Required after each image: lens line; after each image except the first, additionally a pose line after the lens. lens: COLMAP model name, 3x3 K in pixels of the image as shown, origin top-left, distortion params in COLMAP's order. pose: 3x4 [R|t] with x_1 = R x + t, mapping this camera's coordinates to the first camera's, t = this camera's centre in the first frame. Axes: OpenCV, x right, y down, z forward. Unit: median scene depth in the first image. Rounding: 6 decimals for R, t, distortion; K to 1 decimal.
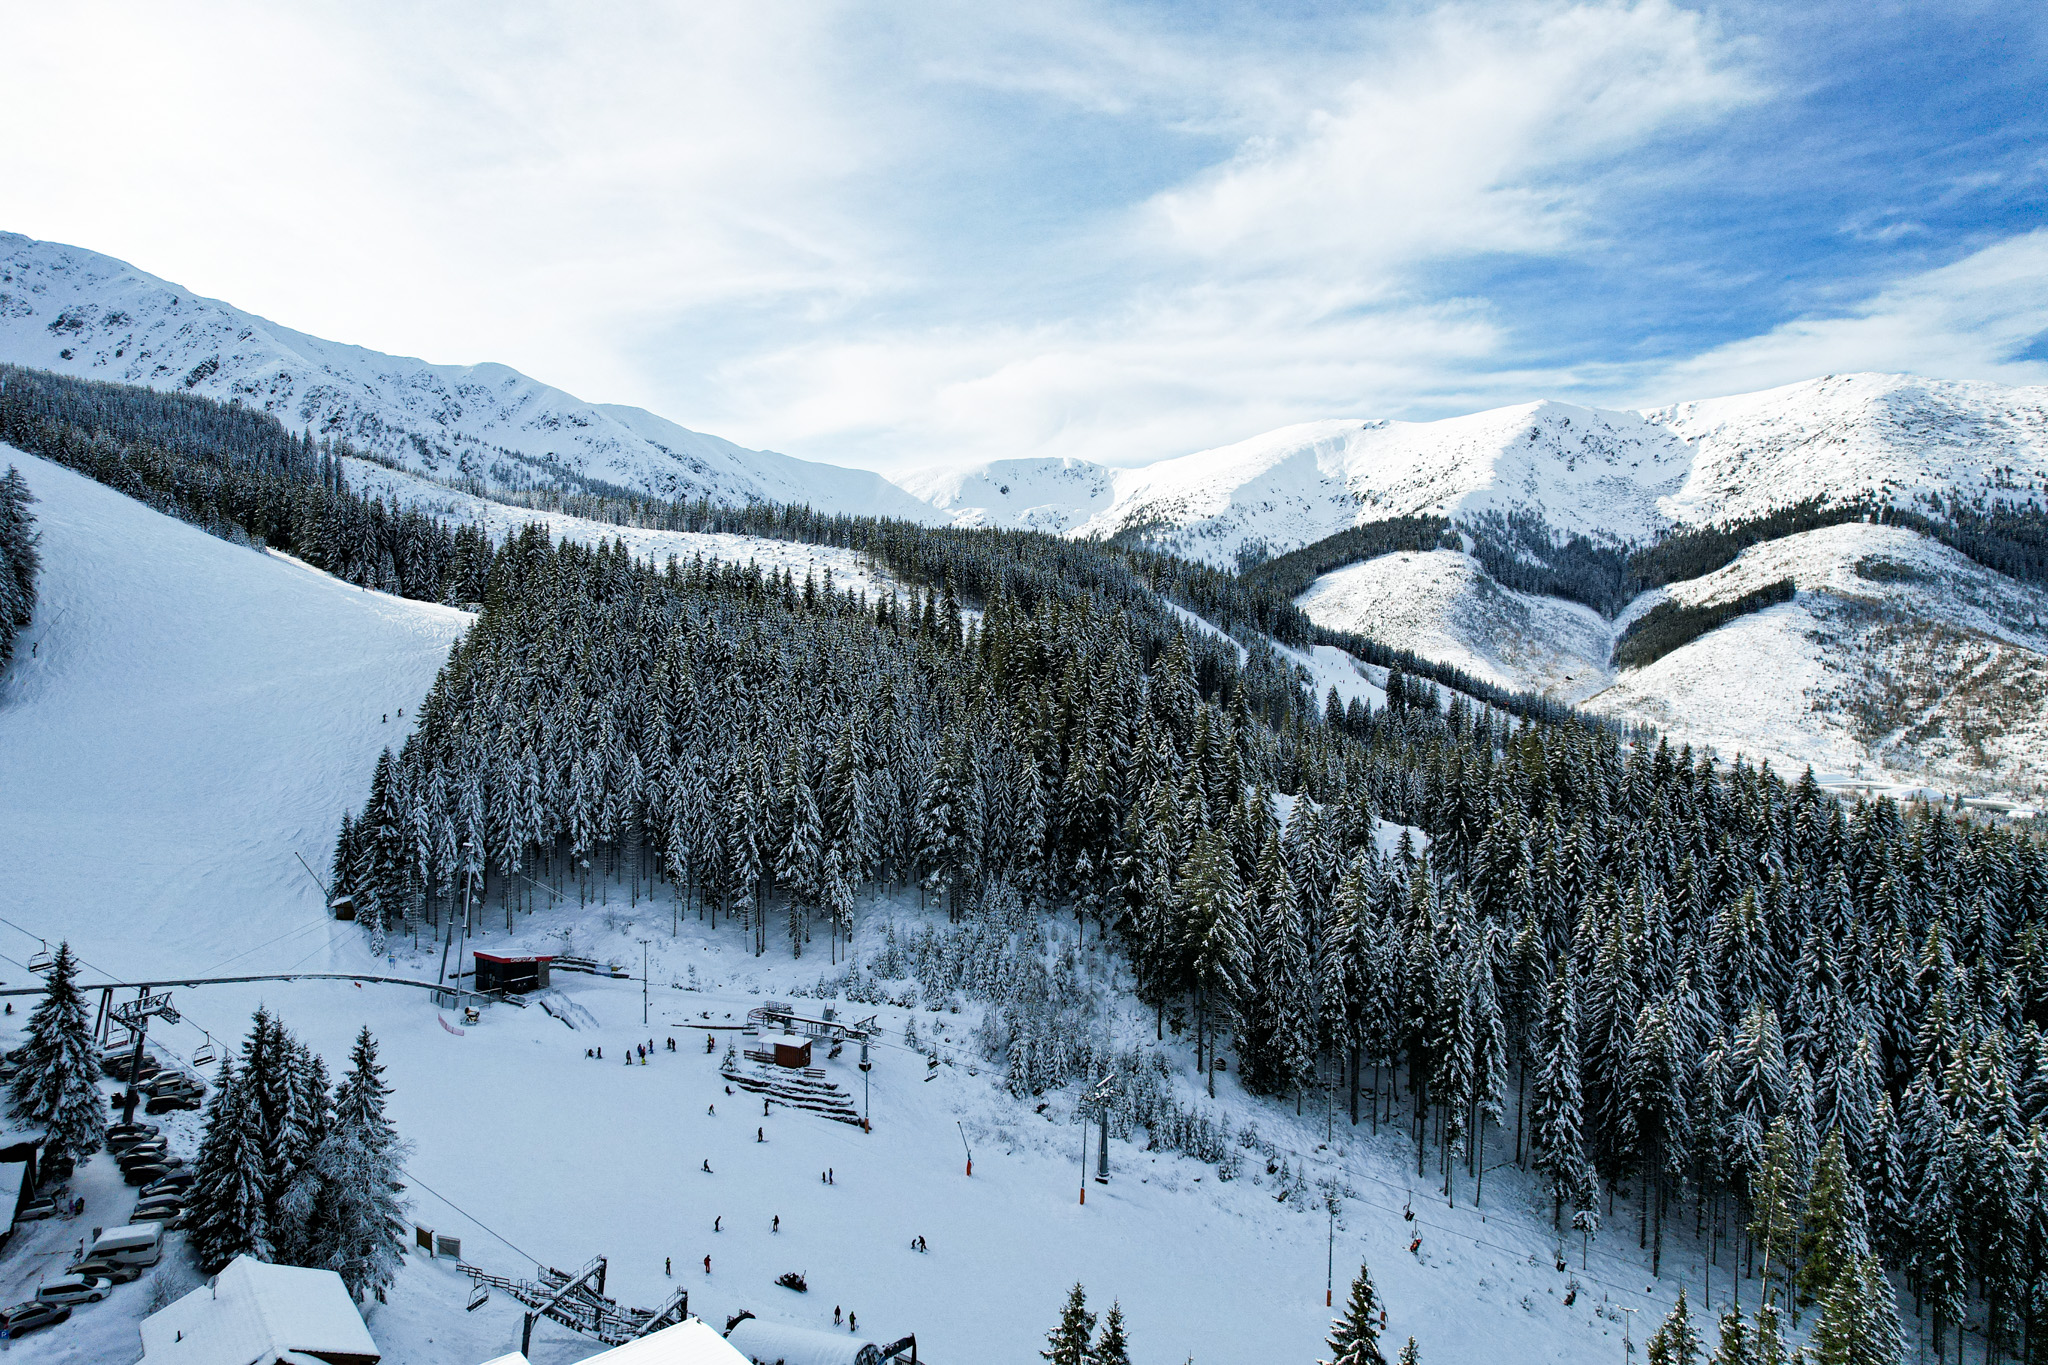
lens RADIAL K [[1308.4, 0, 1020.3], [0, 1308.4, 669.9], [0, 0, 1]] dist [-0.075642, 0.067240]
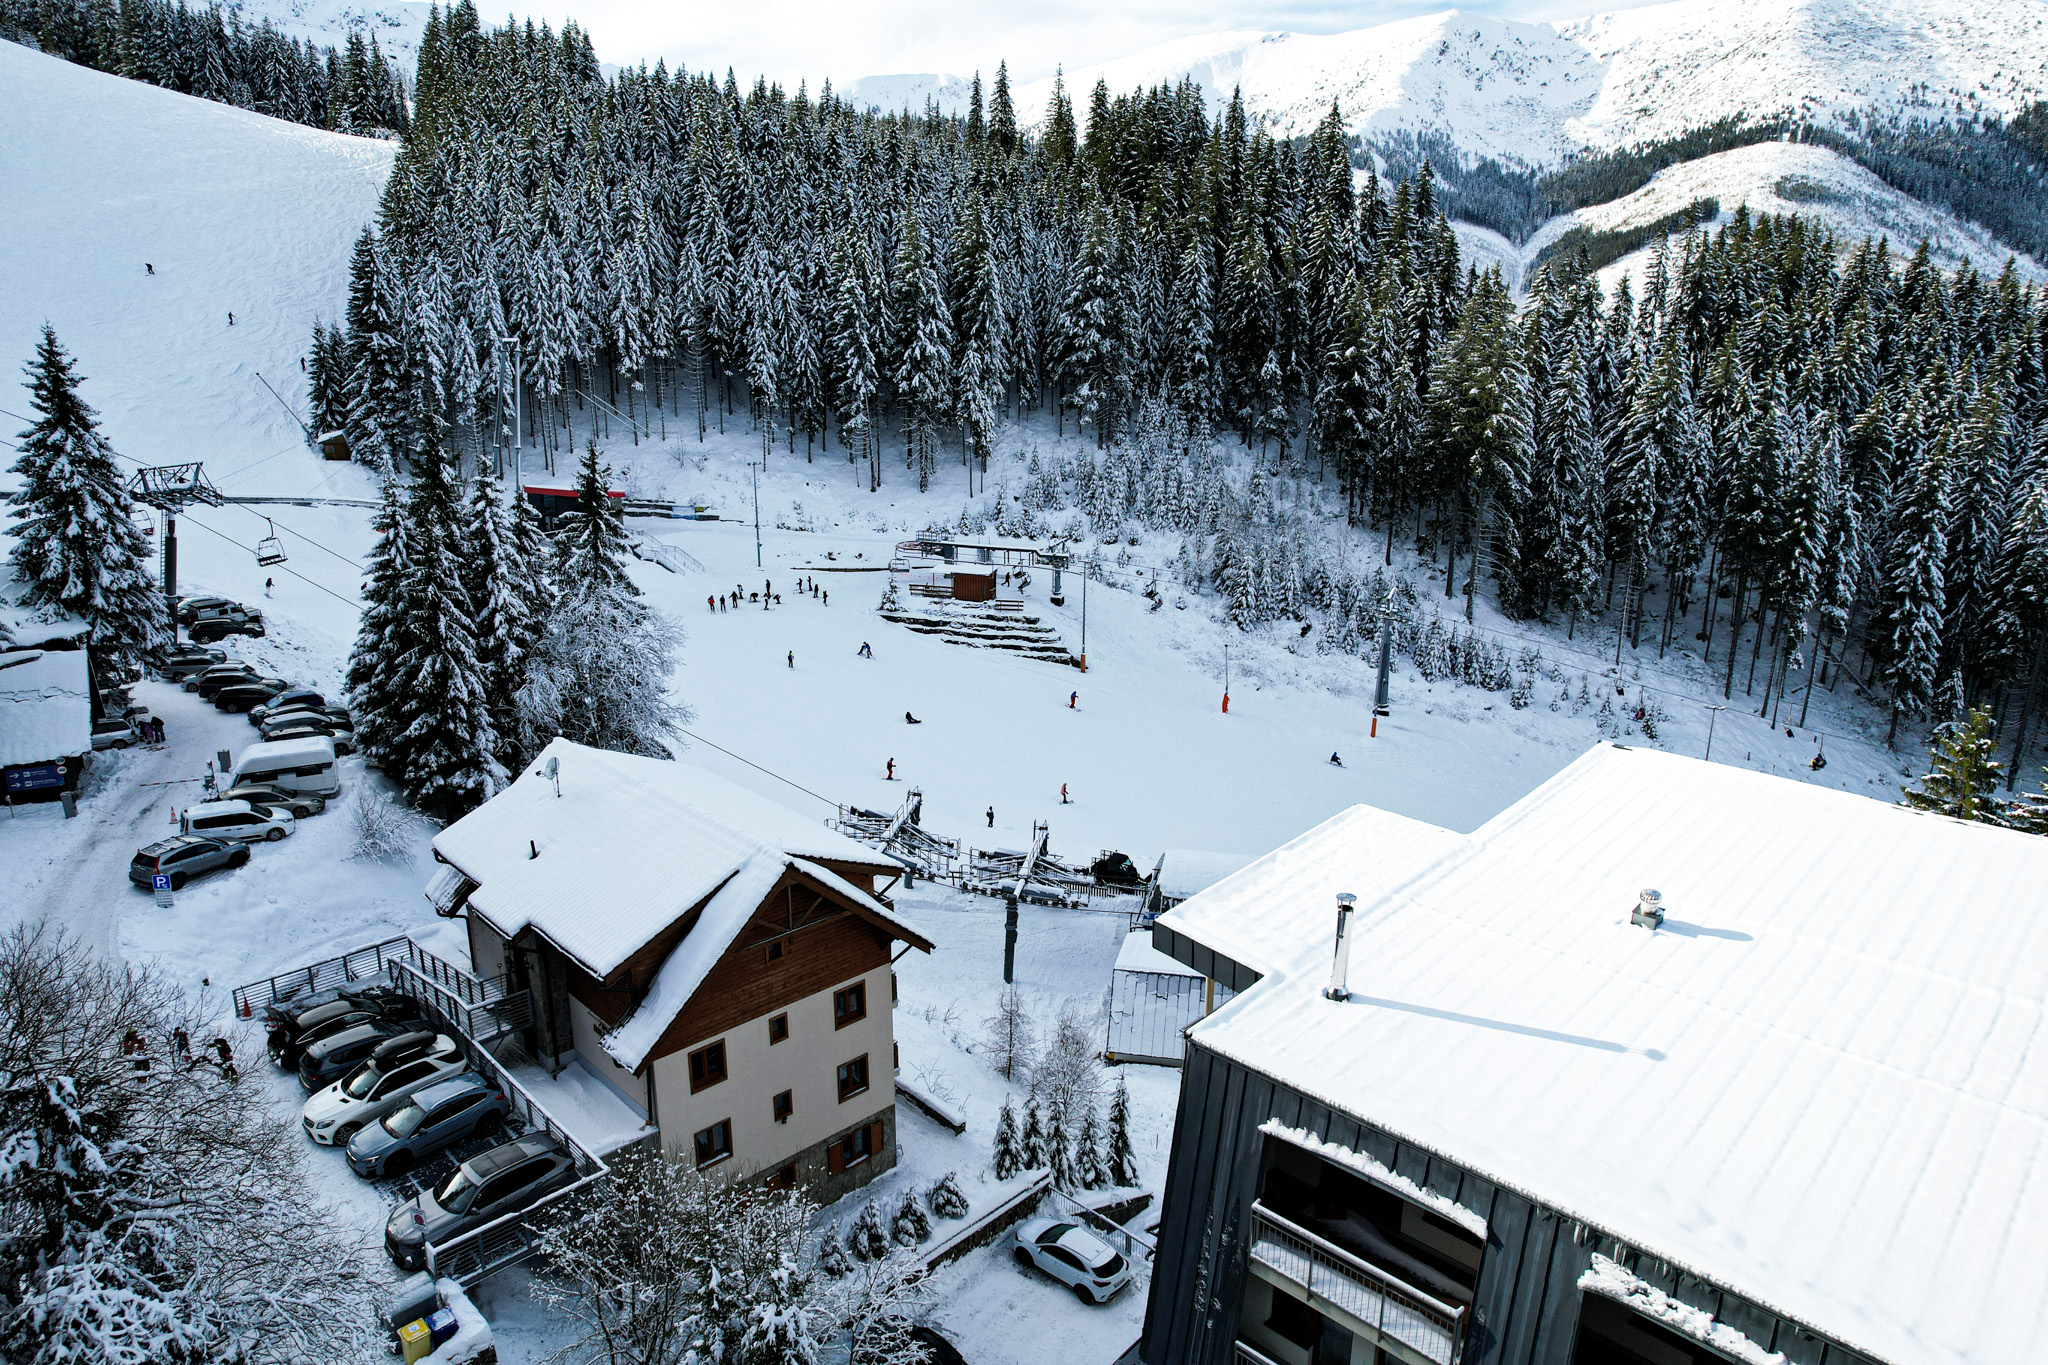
lens RADIAL K [[1308.4, 0, 1019.4], [0, 1308.4, 675.3], [0, 0, 1]] dist [-0.075642, 0.067240]
pose [[0.994998, -0.035002, 0.093563, -0.194291], [0.009076, 0.964406, 0.264270, 0.118384], [-0.099483, -0.262099, 0.959900, 0.183044]]
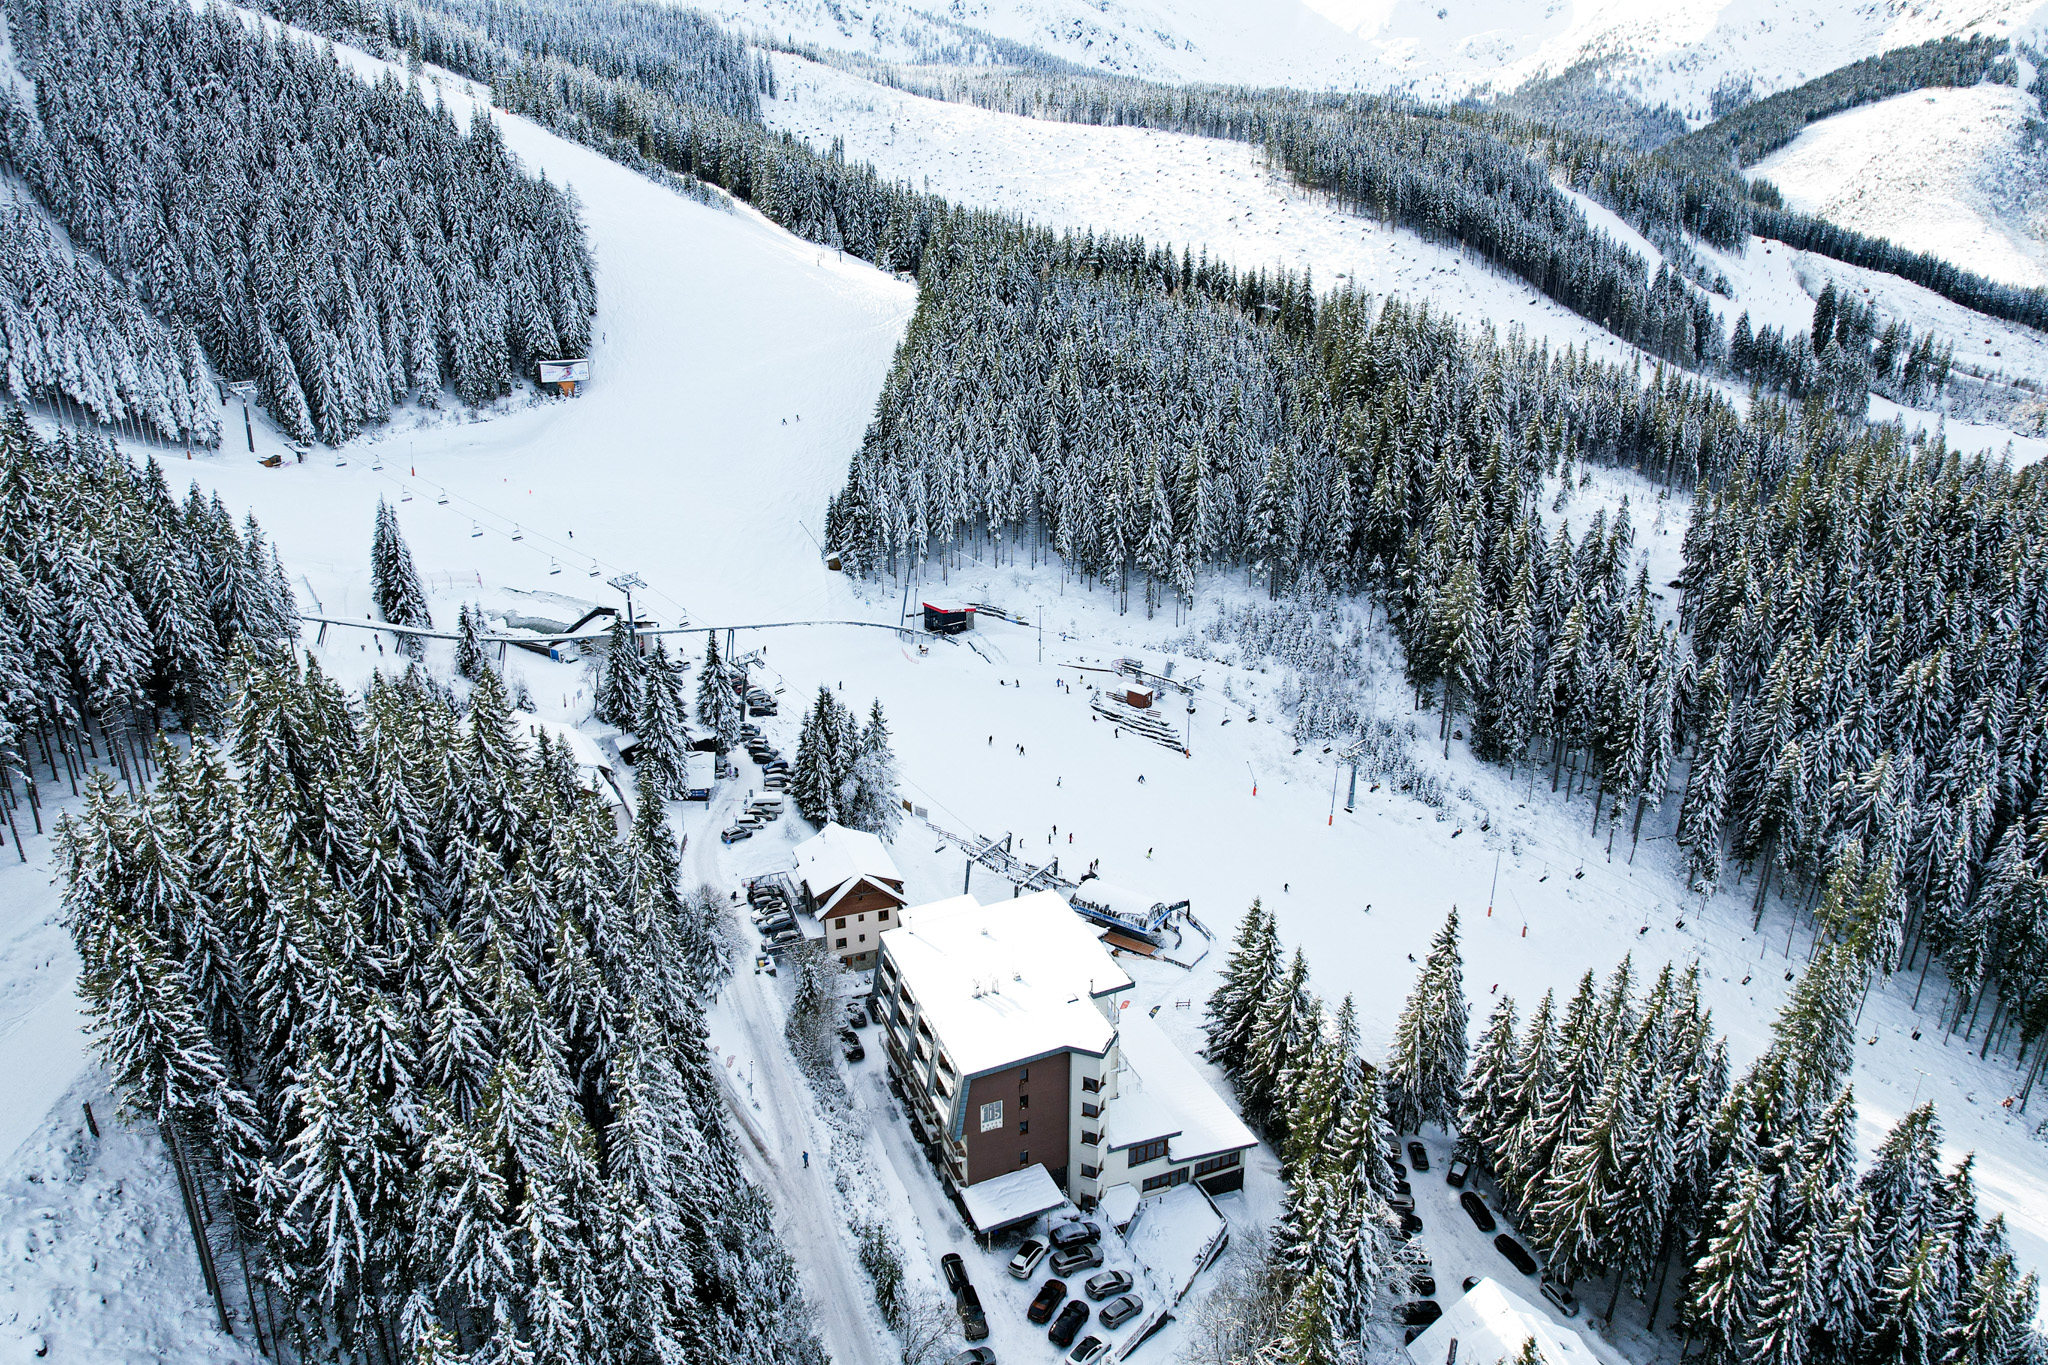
lens RADIAL K [[1308.4, 0, 1020.2], [0, 1308.4, 671.0], [0, 0, 1]] dist [-0.075642, 0.067240]
pose [[0.954043, 0.094053, -0.284528, 0.088162], [0.006564, 0.942685, 0.333620, -0.178385], [0.299598, -0.320155, 0.898745, -0.264824]]
